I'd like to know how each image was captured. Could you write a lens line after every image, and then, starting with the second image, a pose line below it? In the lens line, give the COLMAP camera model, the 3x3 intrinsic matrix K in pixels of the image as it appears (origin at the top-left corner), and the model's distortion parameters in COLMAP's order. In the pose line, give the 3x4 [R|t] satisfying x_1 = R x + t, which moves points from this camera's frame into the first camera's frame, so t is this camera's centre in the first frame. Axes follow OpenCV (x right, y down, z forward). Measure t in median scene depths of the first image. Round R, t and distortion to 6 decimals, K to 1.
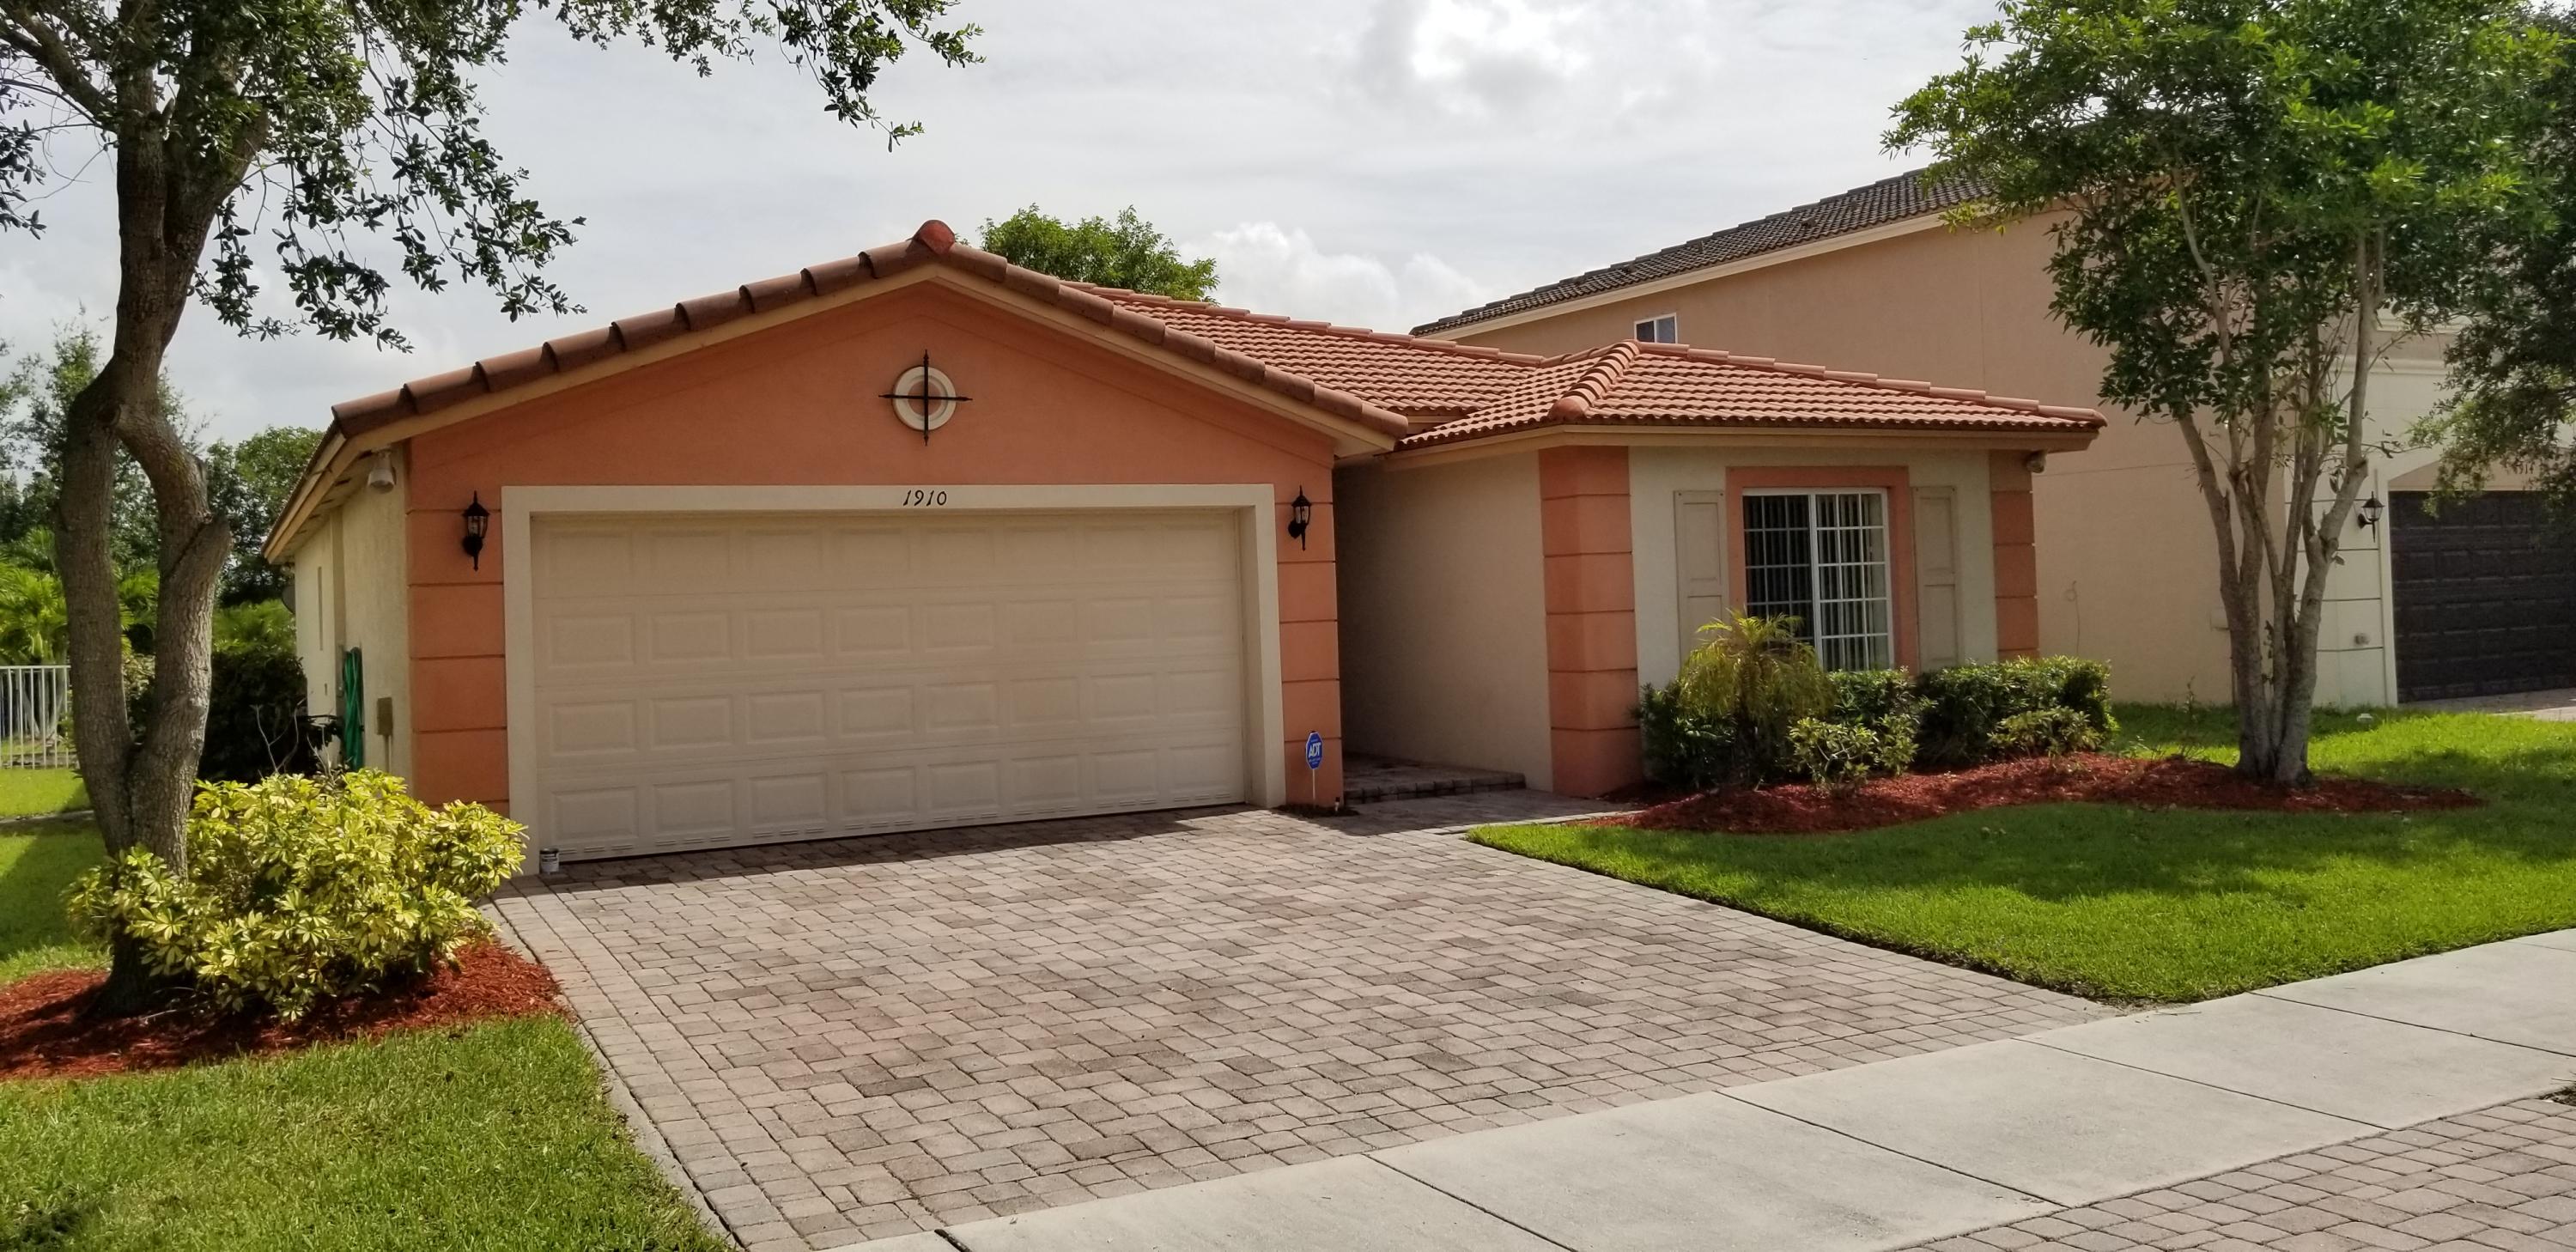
lens RADIAL K [[2061.0, 0, 1280.5], [0, 2061.0, 600.4], [0, 0, 1]] dist [0.057523, -0.001326]
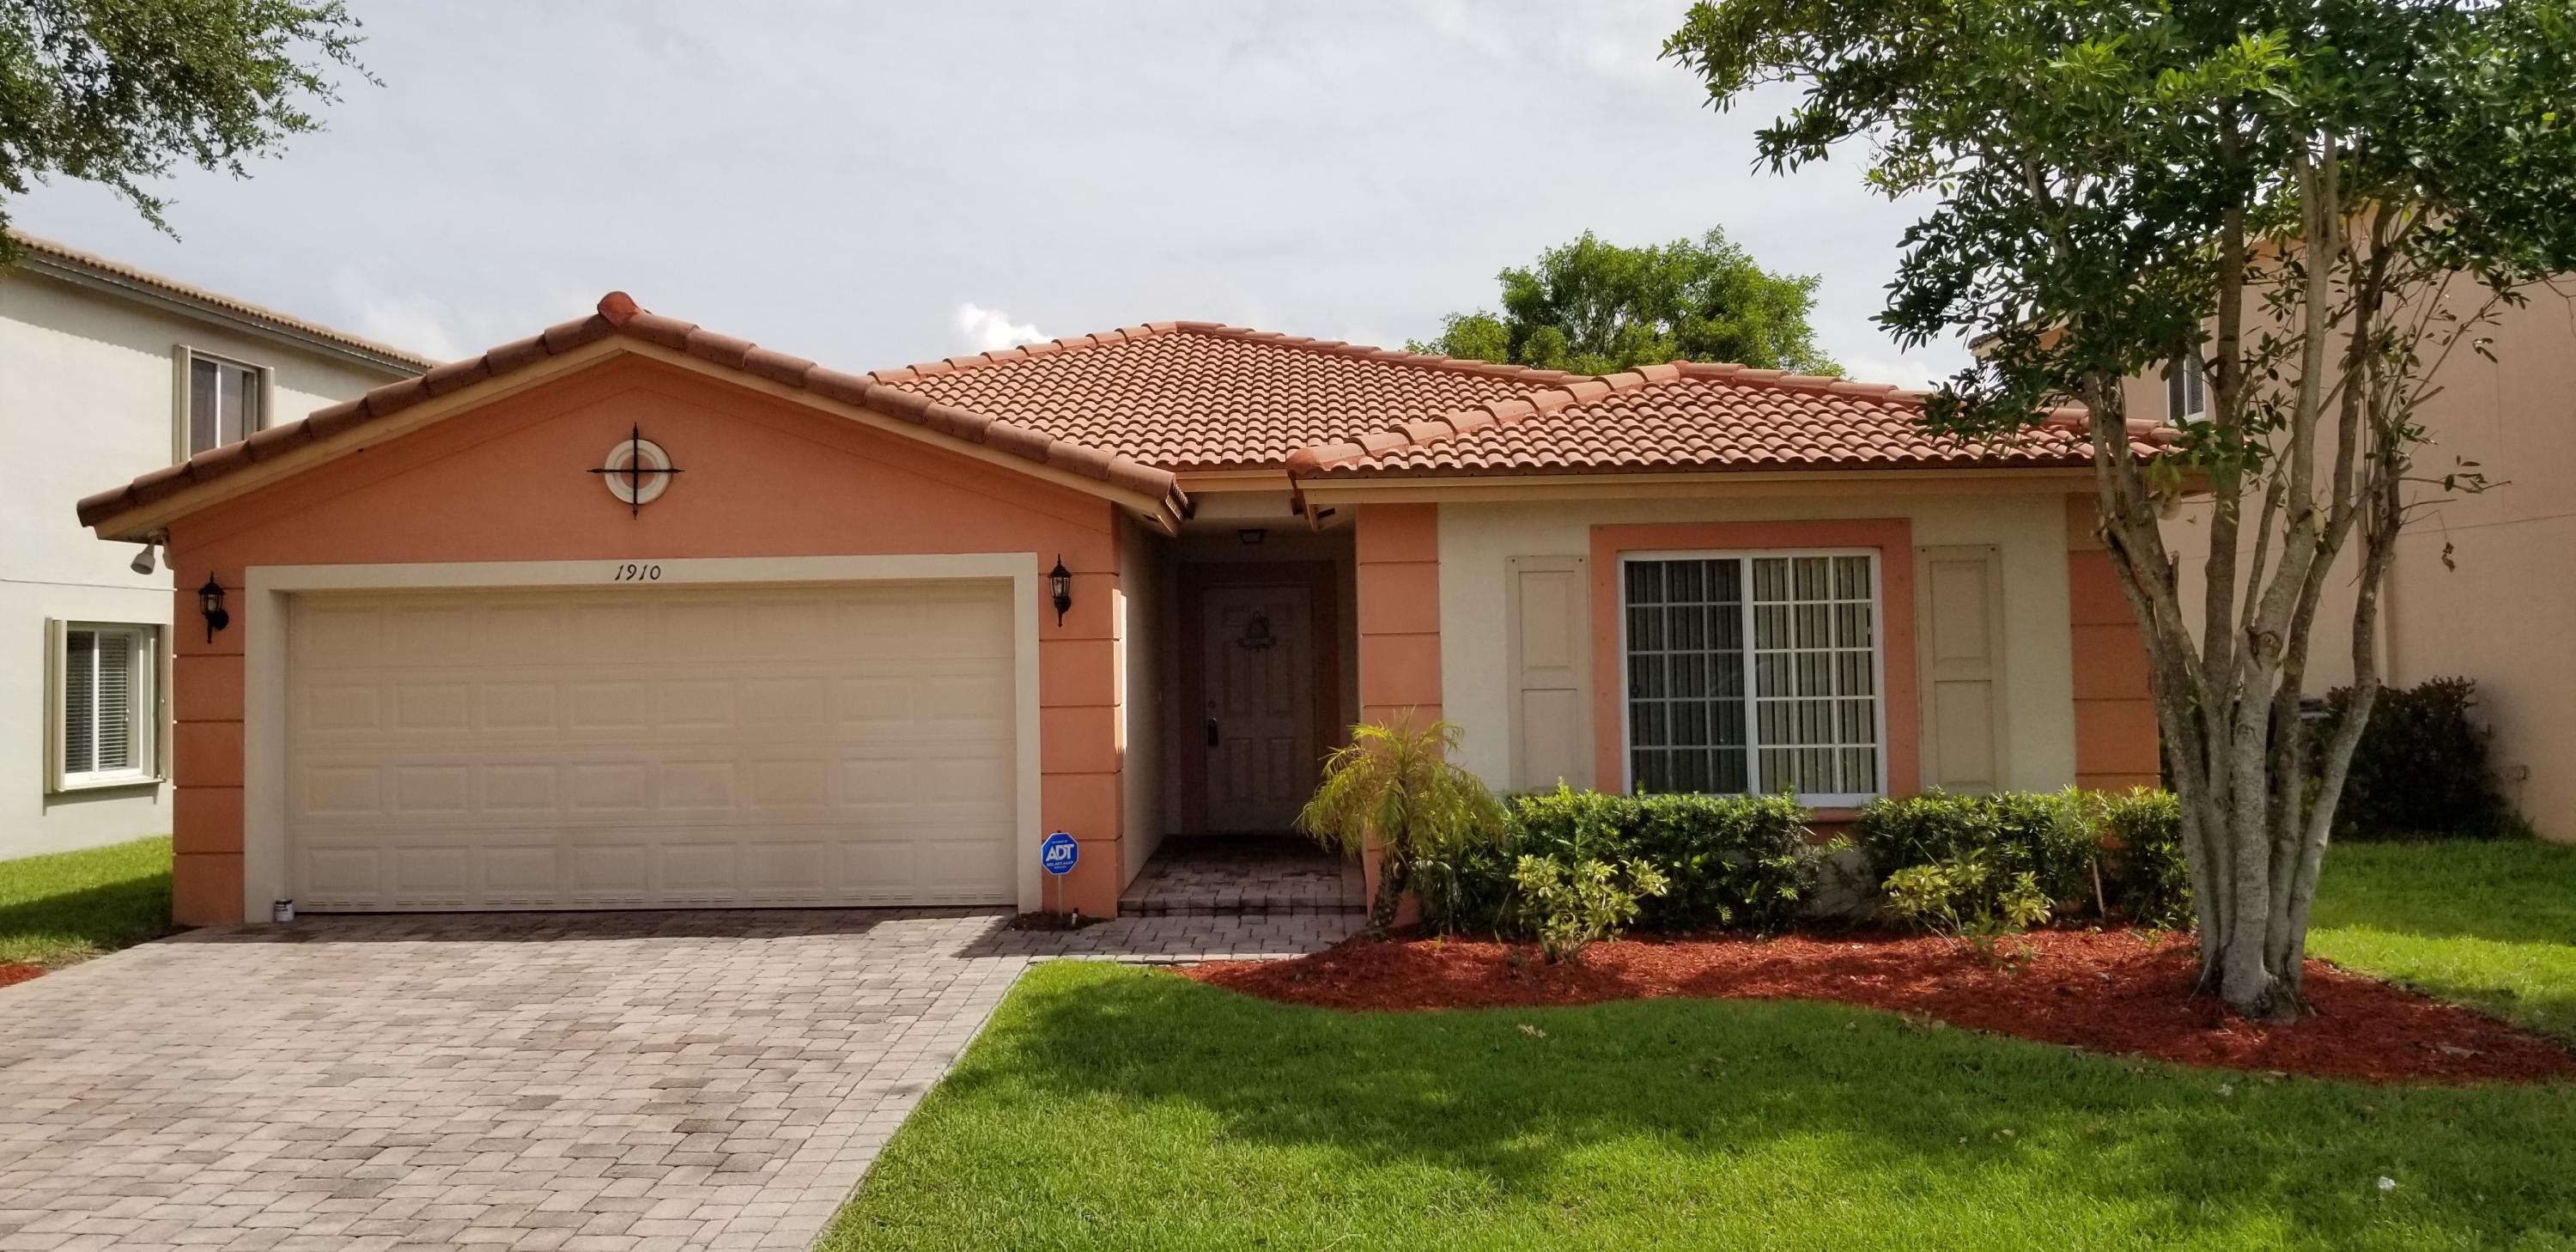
lens RADIAL K [[2061.0, 0, 1280.5], [0, 2061.0, 600.4], [0, 0, 1]] dist [0.057523, -0.001326]
pose [[0.856435, 0.005476, -0.516225, 0.560376], [-0.014609, 0.999800, -0.013632, -0.025342], [0.516048, 0.019217, 0.856344, 0.289757]]
